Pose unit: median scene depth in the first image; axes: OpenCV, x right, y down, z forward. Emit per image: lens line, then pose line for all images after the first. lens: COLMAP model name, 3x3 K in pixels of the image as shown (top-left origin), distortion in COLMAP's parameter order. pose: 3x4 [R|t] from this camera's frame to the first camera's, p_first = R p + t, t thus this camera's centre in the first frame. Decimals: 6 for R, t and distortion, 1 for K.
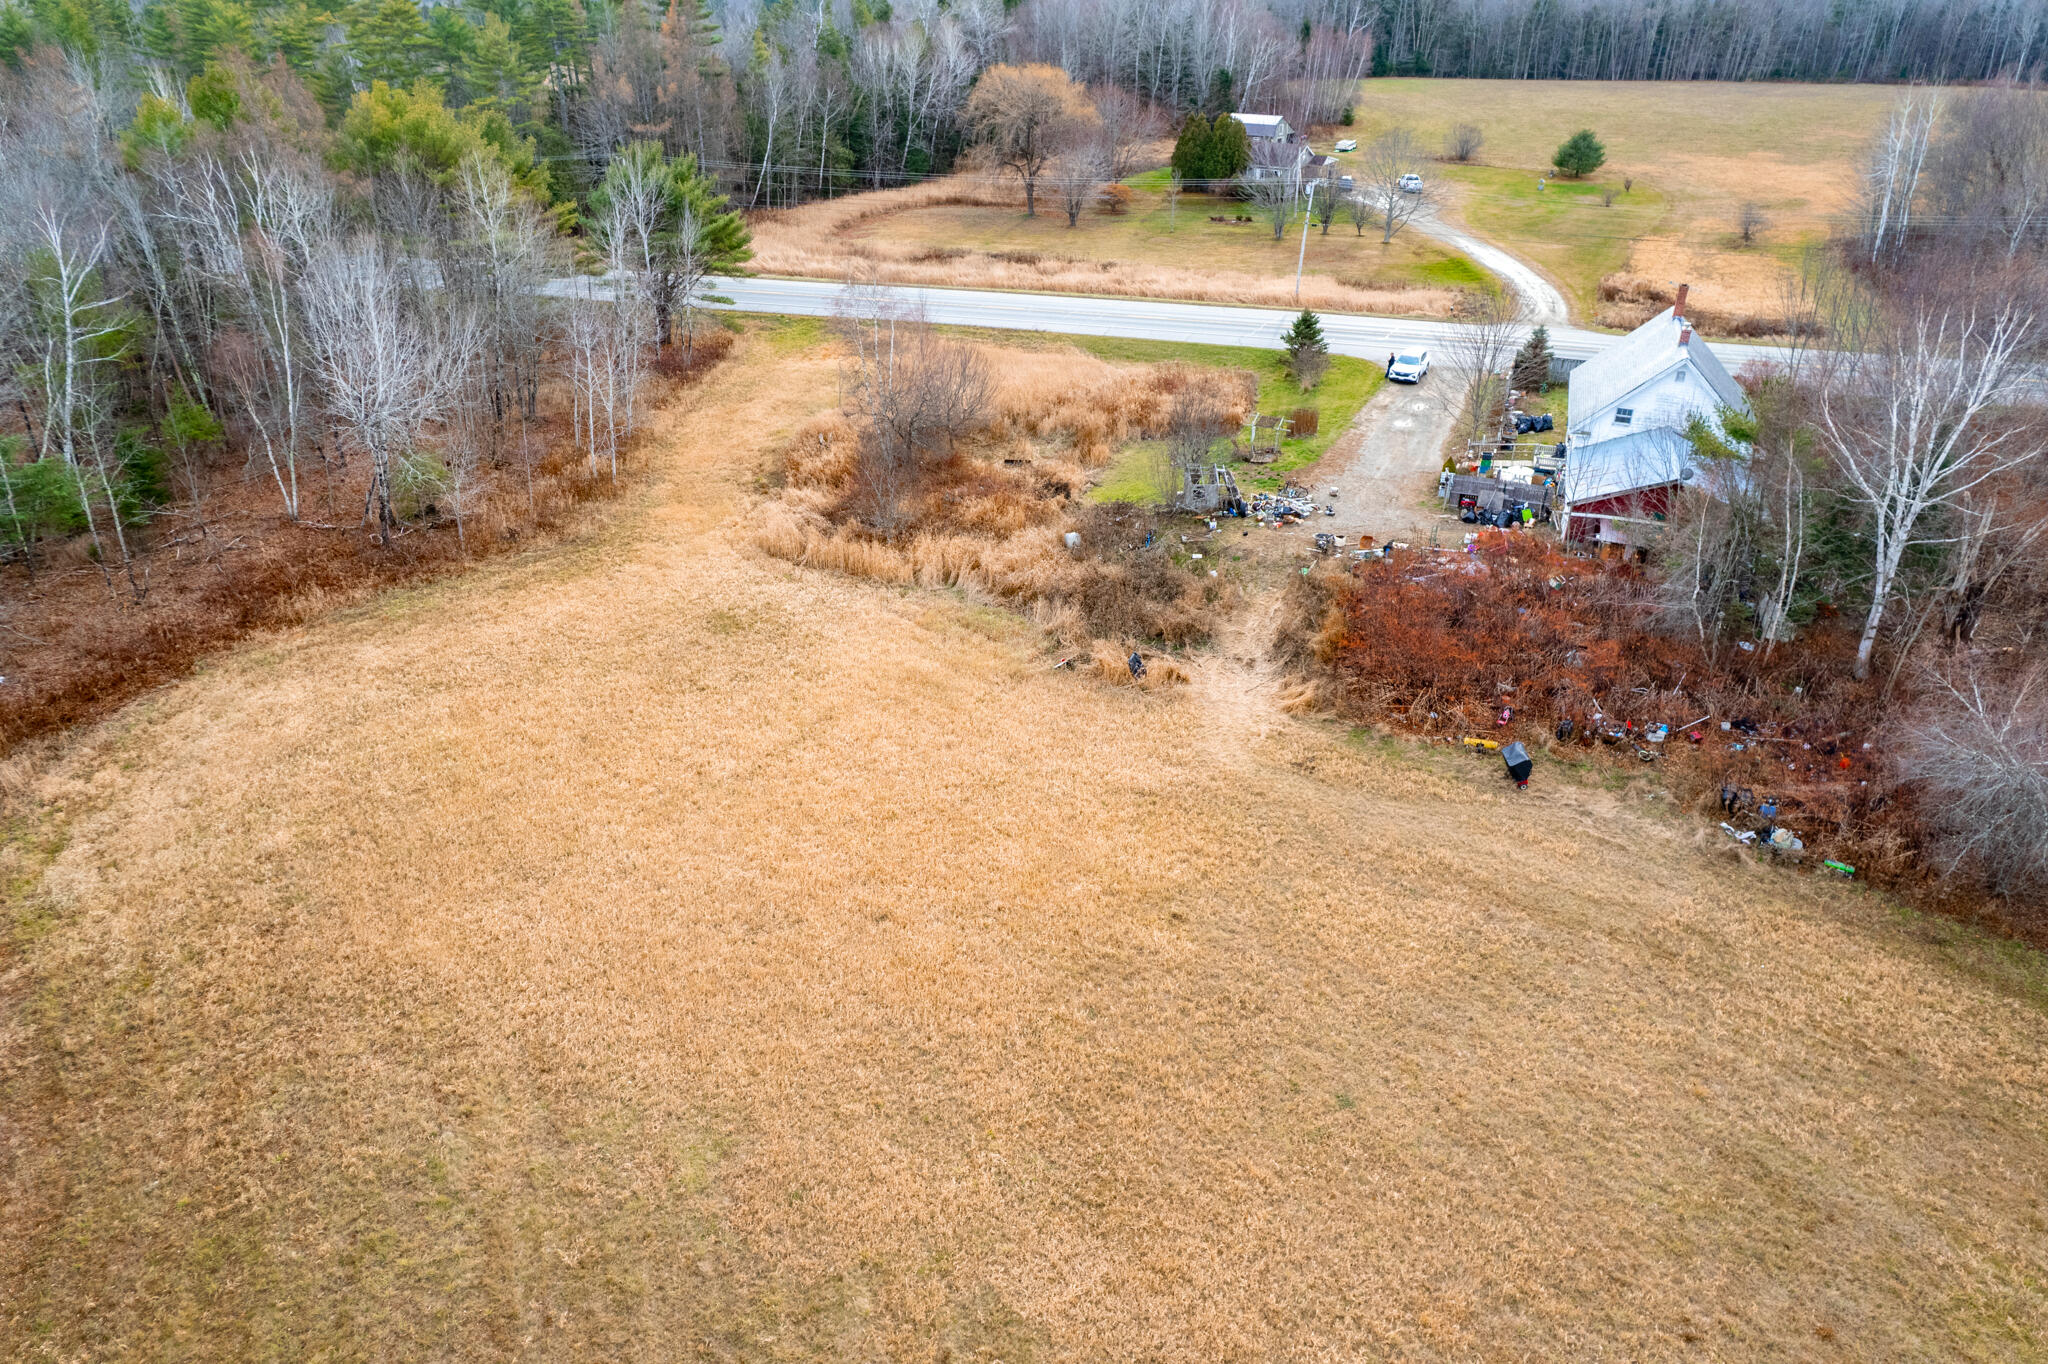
lens RADIAL K [[1319.3, 0, 1022.7], [0, 1319.3, 706.2], [0, 0, 1]] dist [-0.078538, 0.075718]
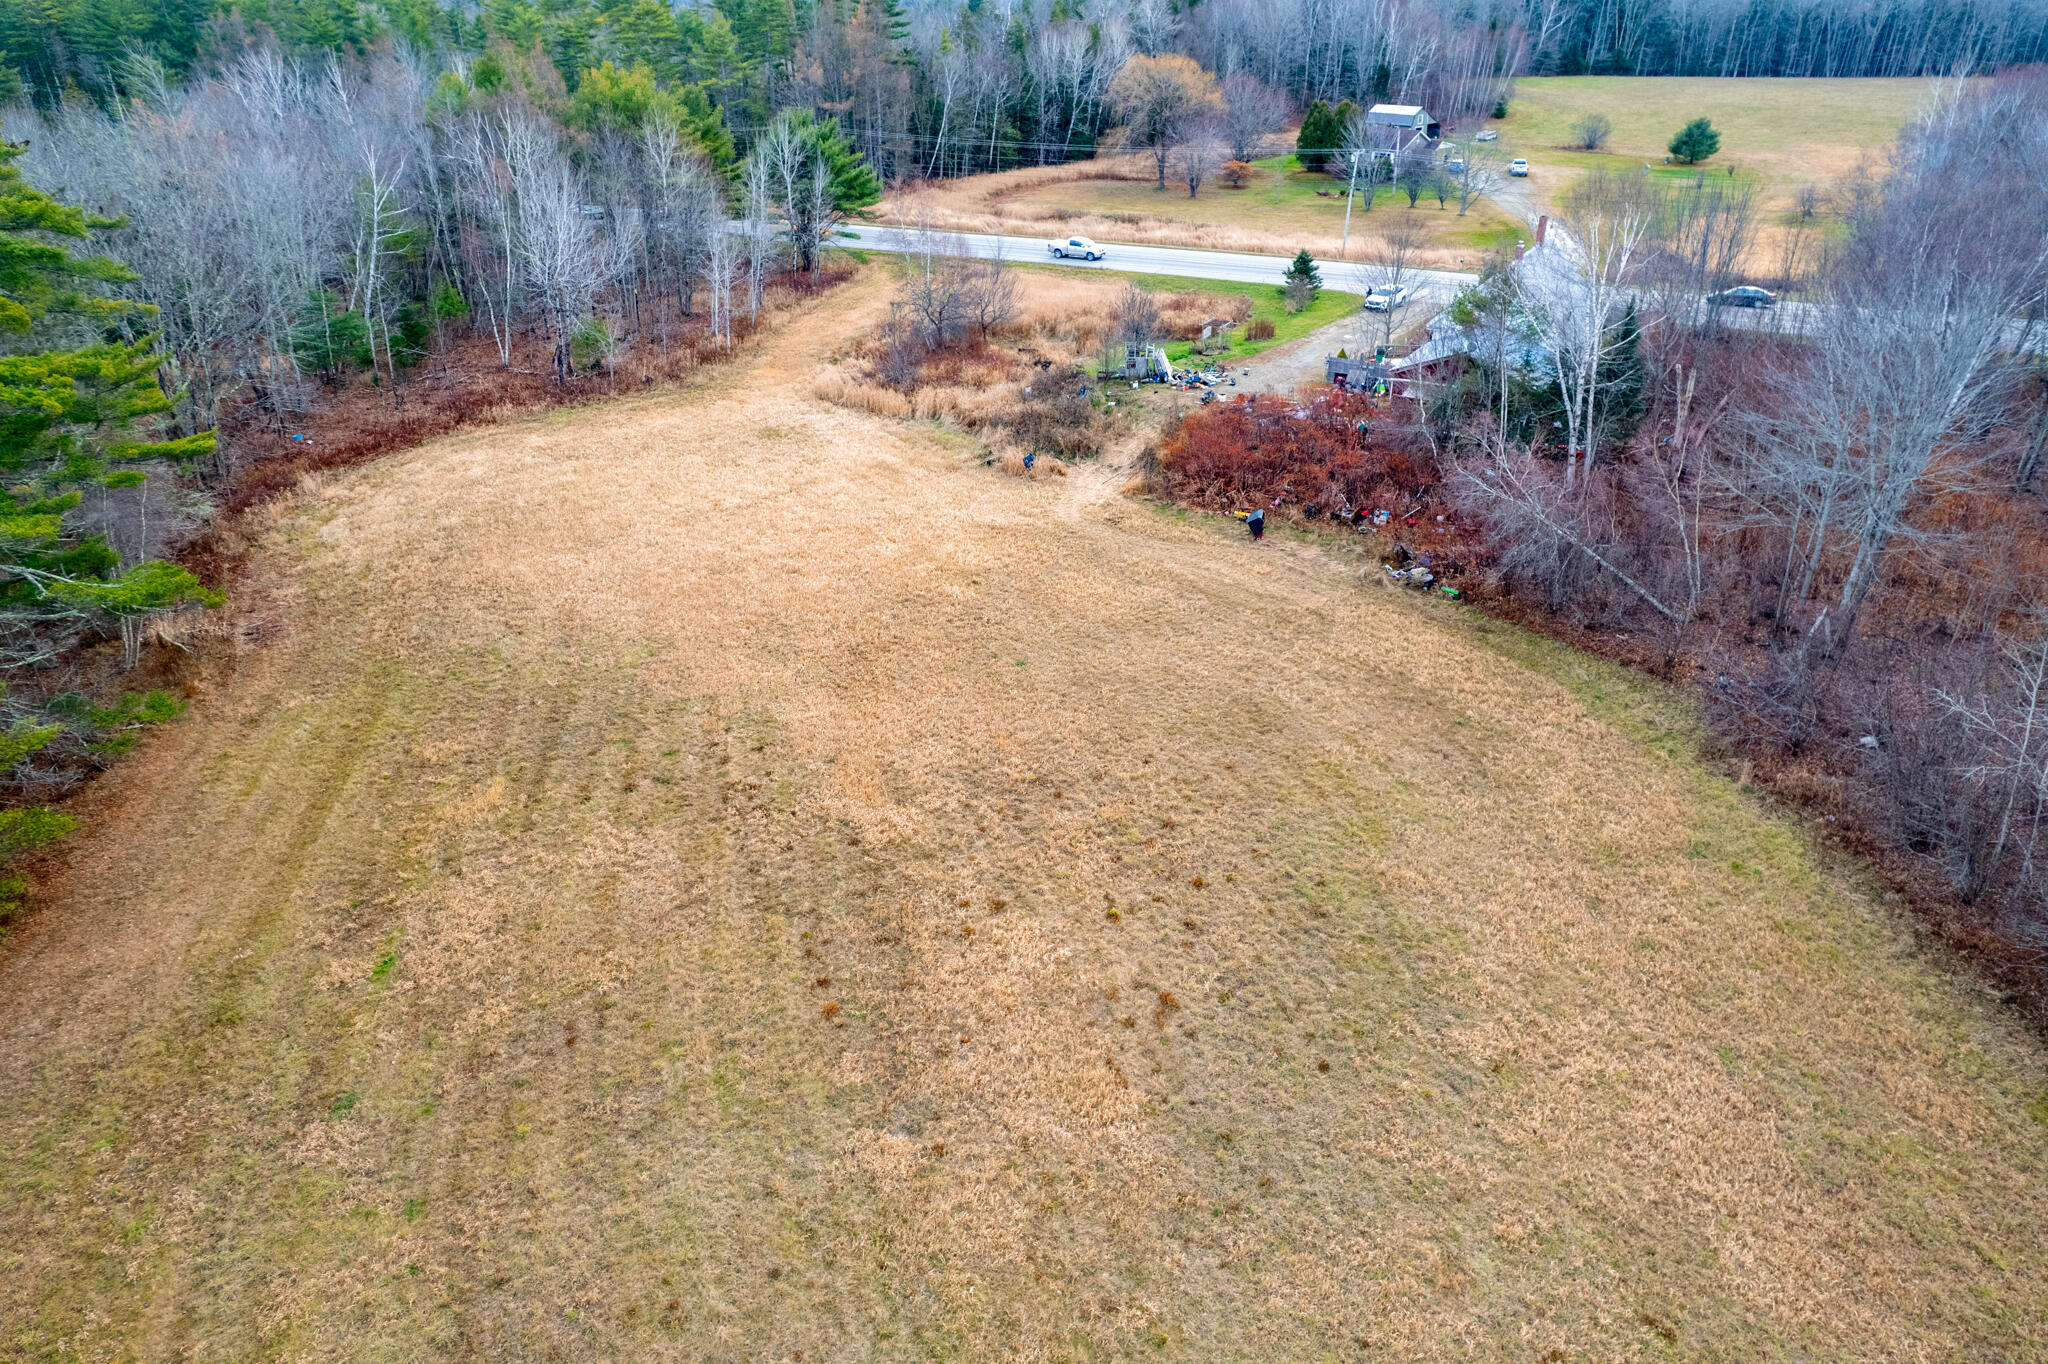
lens RADIAL K [[1319.3, 0, 1022.7], [0, 1319.3, 706.2], [0, 0, 1]] dist [-0.078538, 0.075718]
pose [[0.981799, 0.083869, -0.170400, 0.245430], [-0.084423, 0.996422, 0.004002, 0.161443], [0.170126, 0.010457, 0.985367, -0.274109]]
